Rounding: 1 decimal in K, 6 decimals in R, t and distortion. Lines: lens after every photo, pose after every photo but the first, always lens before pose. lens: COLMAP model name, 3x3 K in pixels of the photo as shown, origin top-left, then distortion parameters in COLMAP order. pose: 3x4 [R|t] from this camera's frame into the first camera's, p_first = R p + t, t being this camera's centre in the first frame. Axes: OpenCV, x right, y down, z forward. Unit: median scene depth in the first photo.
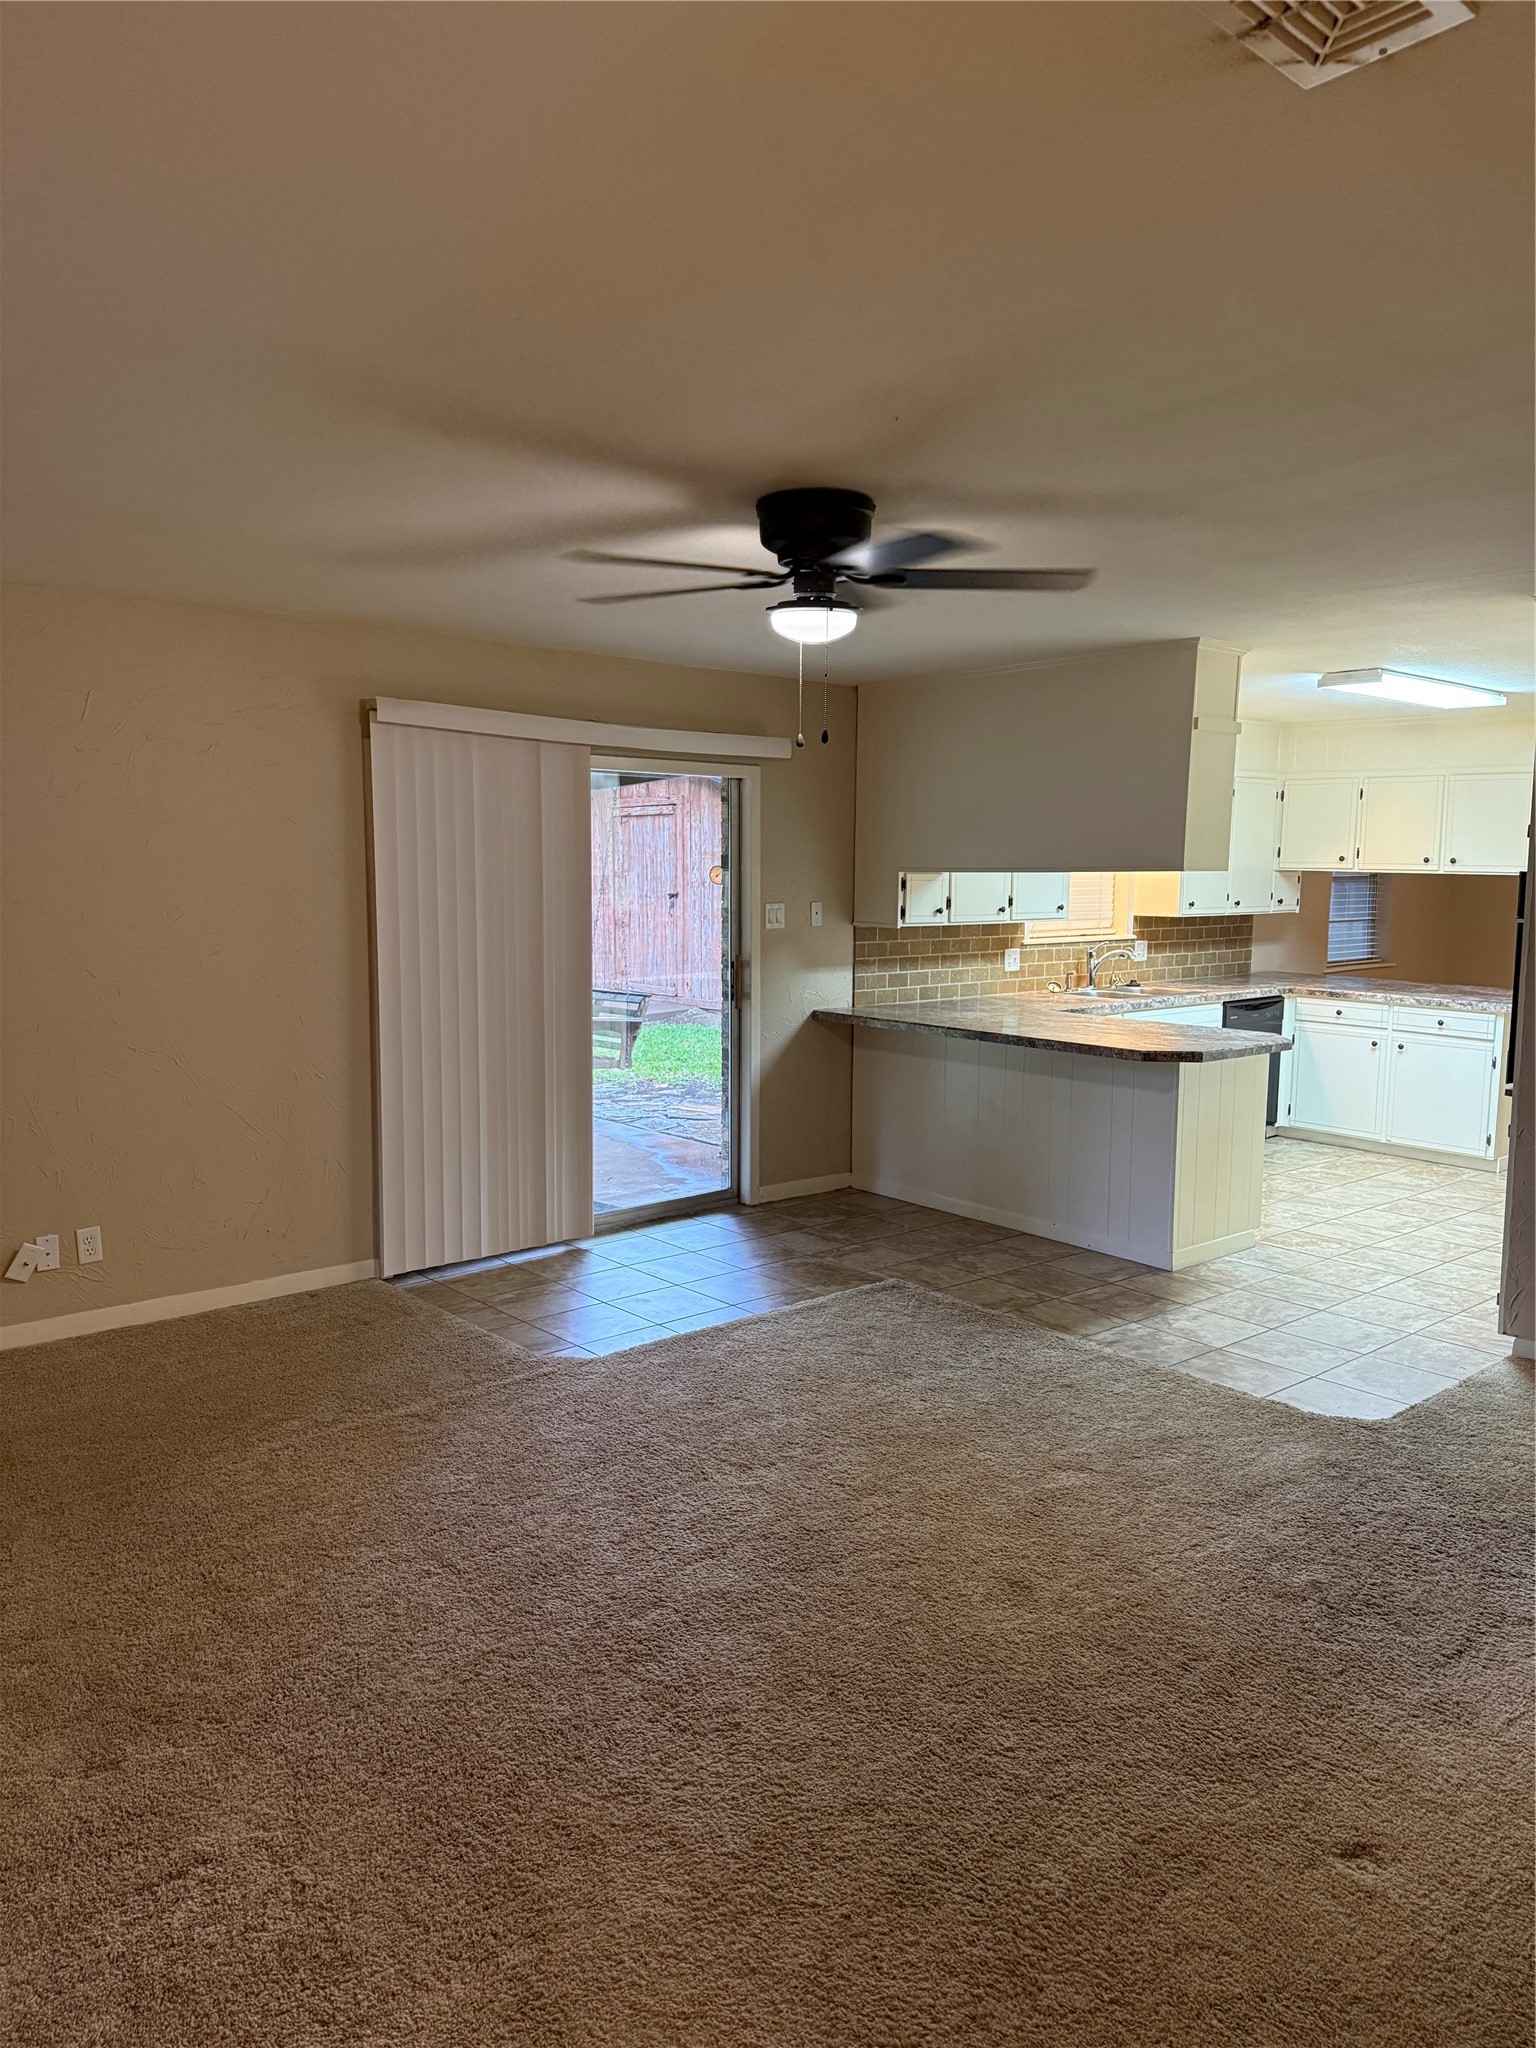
lens RADIAL K [[1449.5, 0, 775.6], [0, 1449.5, 1033.6], [0, 0, 1]] dist [0.009963, -0.004666]
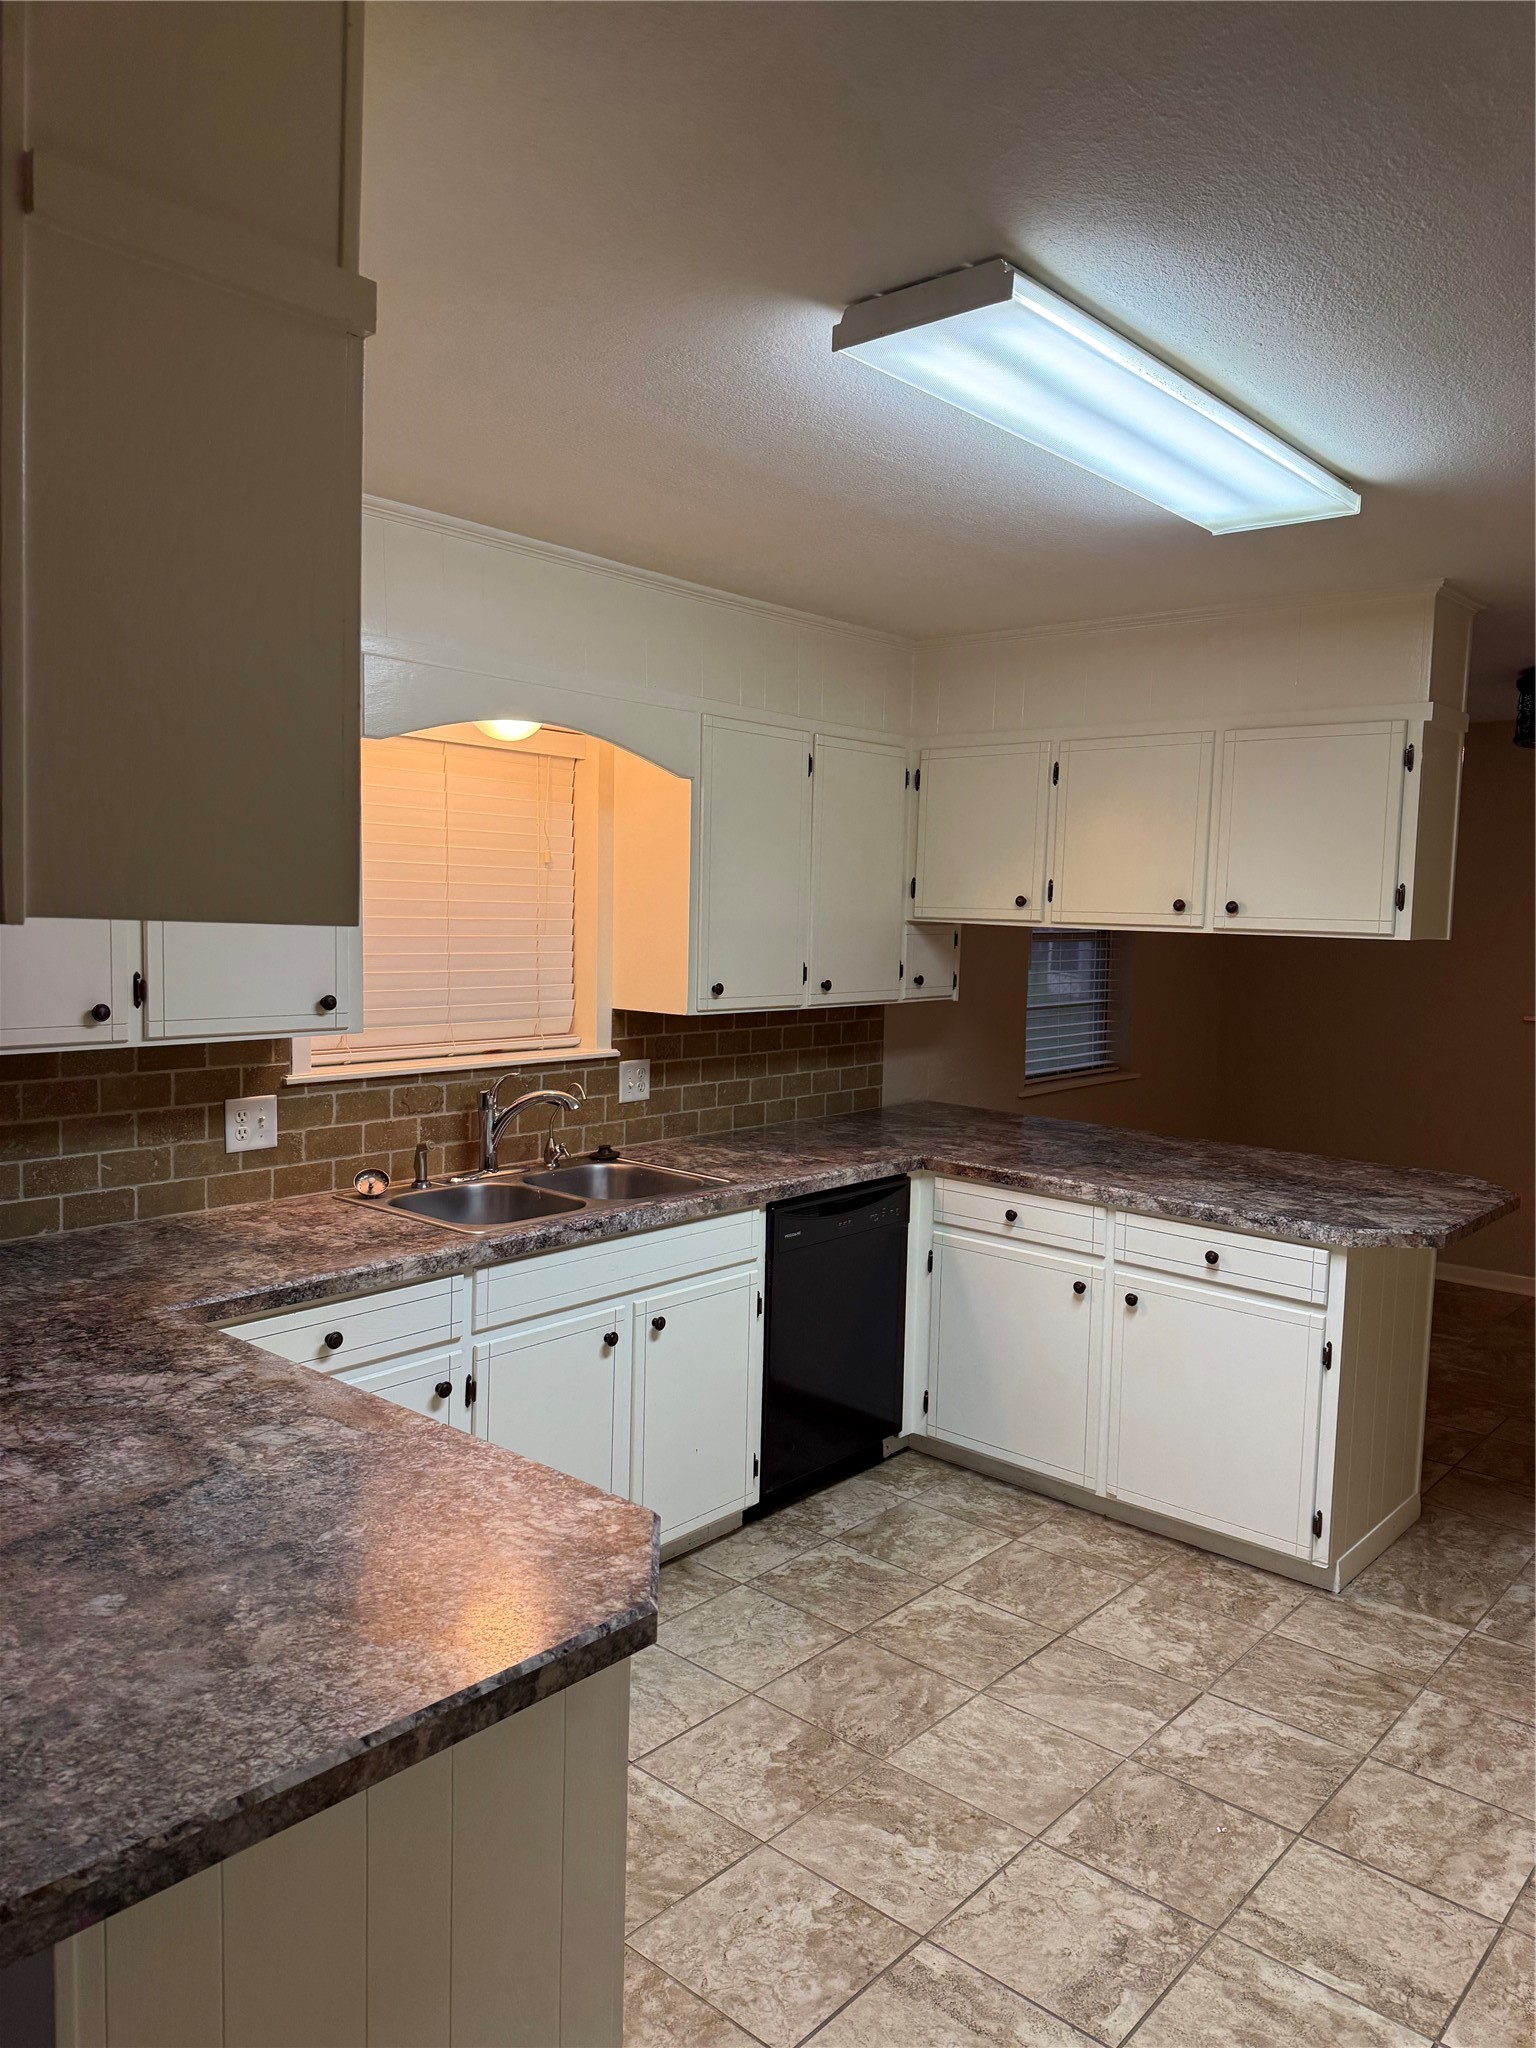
lens RADIAL K [[1449.5, 0, 762.1], [0, 1449.5, 1020.0], [0, 0, 1]] dist [0.009963, -0.004666]
pose [[0.991414, 0.003955, 0.130703, 0.236064], [0.001342, 0.999182, -0.040418, -0.058966], [-0.130756, 0.040246, 0.990597, 0.515976]]
